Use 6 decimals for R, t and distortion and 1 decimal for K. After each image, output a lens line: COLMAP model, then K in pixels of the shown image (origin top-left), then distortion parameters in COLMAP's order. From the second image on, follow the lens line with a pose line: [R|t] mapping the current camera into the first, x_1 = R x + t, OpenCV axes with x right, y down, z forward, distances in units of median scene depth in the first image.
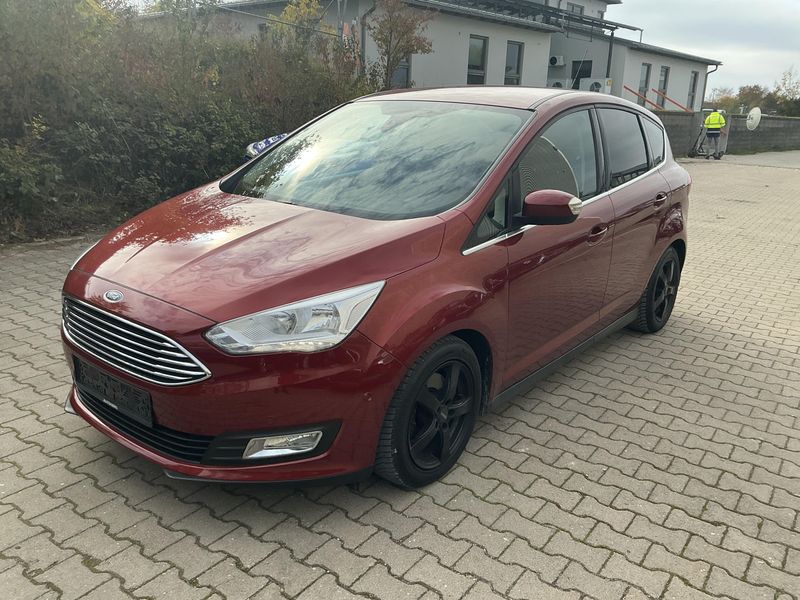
lens RADIAL K [[669.5, 0, 396.5], [0, 669.5, 300.6], [0, 0, 1]] dist [0.048240, -0.088704]
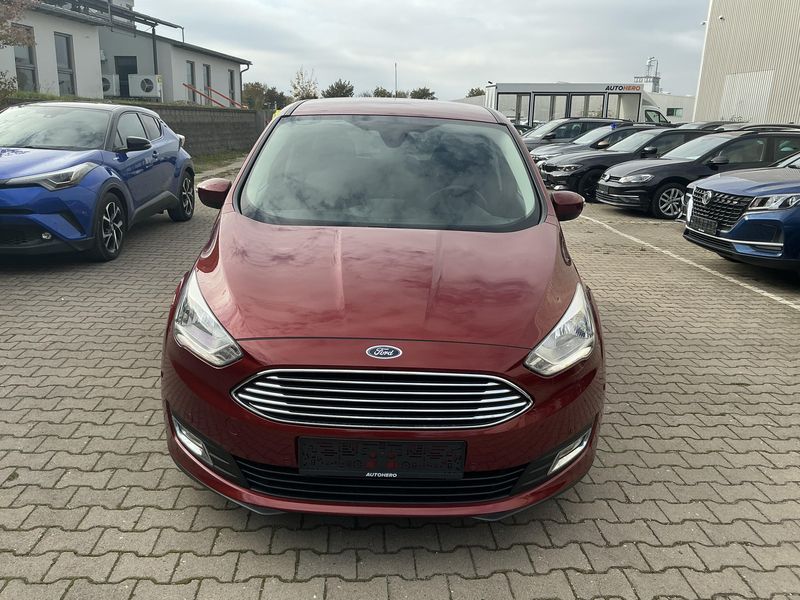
lens RADIAL K [[669.5, 0, 400.7], [0, 669.5, 299.3], [0, 0, 1]] dist [0.048240, -0.088704]
pose [[0.774207, -0.180491, 0.606652, -0.713102], [0.177363, 0.981944, 0.065798, -0.099016], [-0.607574, 0.056656, 0.792240, 0.225800]]
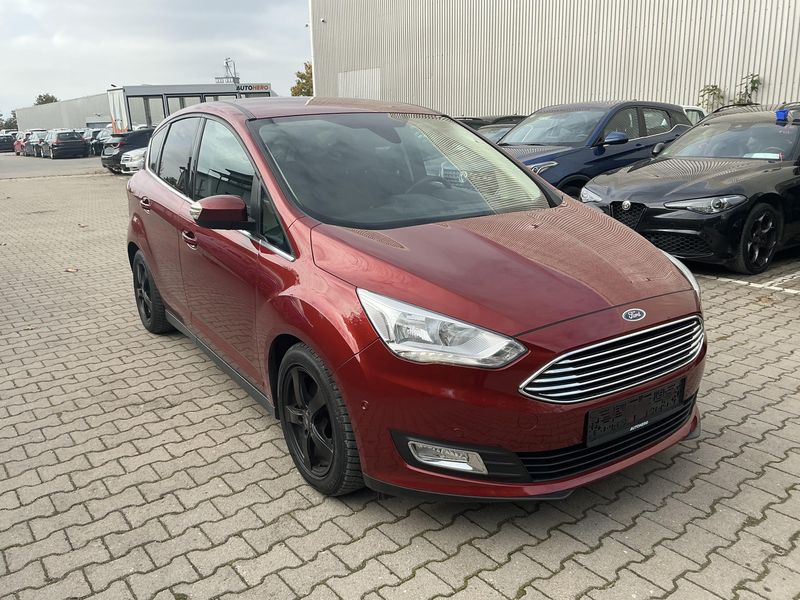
lens RADIAL K [[669.5, 0, 399.8], [0, 669.5, 301.6], [0, 0, 1]] dist [0.048240, -0.088704]
pose [[0.289780, -0.296813, 0.909906, -1.082327], [0.307430, 0.929184, 0.205193, -0.254287], [-0.906374, 0.220272, 0.360508, 0.740134]]
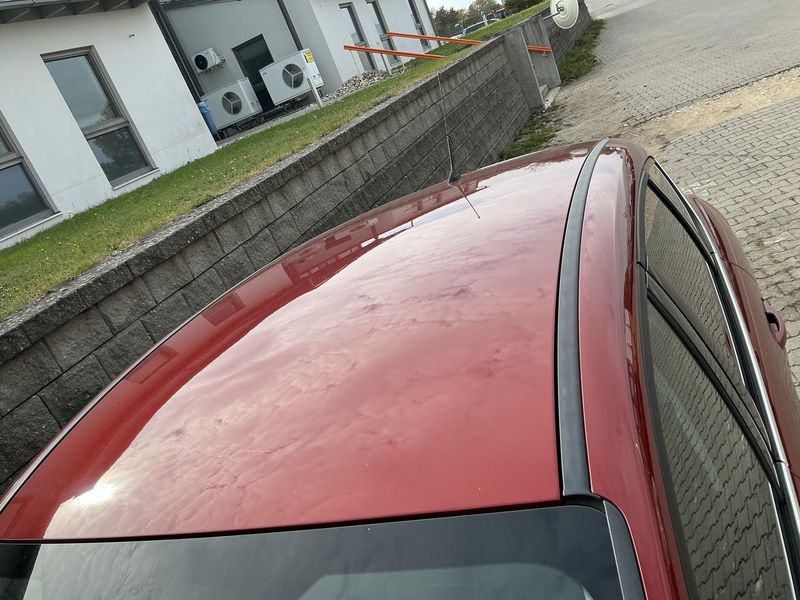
lens RADIAL K [[669.5, 0, 400.6], [0, 669.5, 301.1], [0, 0, 1]] dist [0.048240, -0.088704]
pose [[0.825760, -0.493361, 0.273341, 1.324809], [0.495856, 0.865966, 0.065032, -1.534867], [-0.268789, 0.081837, 0.959716, 4.832885]]
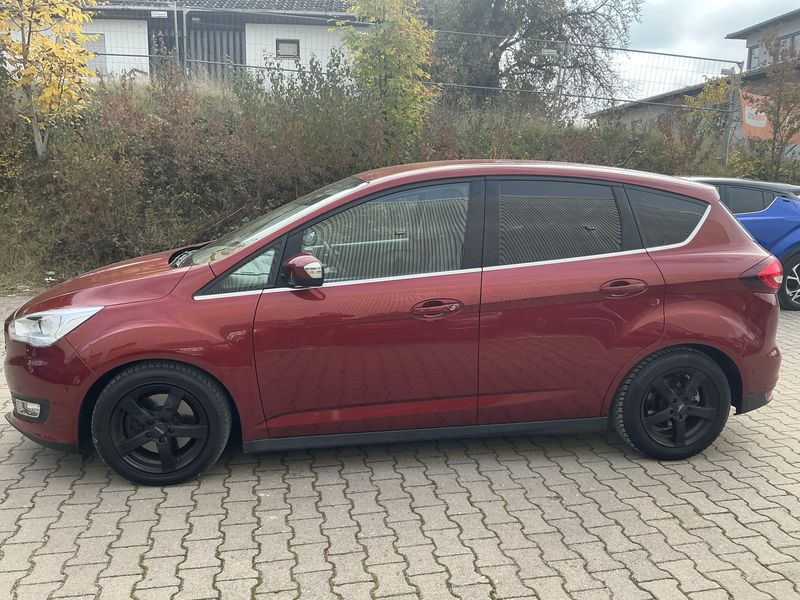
lens RADIAL K [[669.5, 0, 407.1], [0, 669.5, 293.4], [0, 0, 1]] dist [0.048240, -0.088704]
pose [[0.738811, 0.095378, -0.667129, 1.005457], [-0.178859, 0.982184, -0.057656, -0.065928], [0.649745, 0.161919, 0.742707, 0.301328]]
